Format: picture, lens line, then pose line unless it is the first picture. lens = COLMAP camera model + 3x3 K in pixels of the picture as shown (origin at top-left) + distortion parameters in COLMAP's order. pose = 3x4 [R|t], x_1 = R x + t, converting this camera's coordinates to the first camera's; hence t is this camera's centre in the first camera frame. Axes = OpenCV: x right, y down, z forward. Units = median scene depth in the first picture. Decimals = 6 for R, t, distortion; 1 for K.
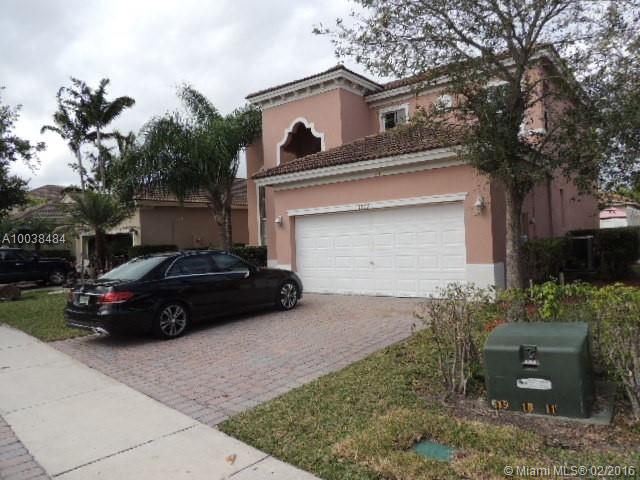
lens RADIAL K [[457.2, 0, 320.0], [0, 457.2, 240.0], [0, 0, 1]] dist [-0.007632, -0.003952]
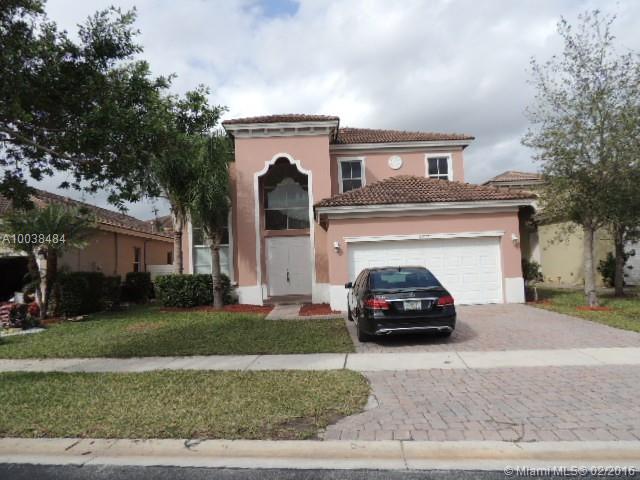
lens RADIAL K [[457.2, 0, 320.0], [0, 457.2, 240.0], [0, 0, 1]] dist [-0.007632, -0.003952]
pose [[0.799056, 0.050700, 0.599115, -0.629100], [0.001858, 0.996225, -0.086784, 0.032634], [-0.601253, 0.070459, 0.795946, 0.101640]]
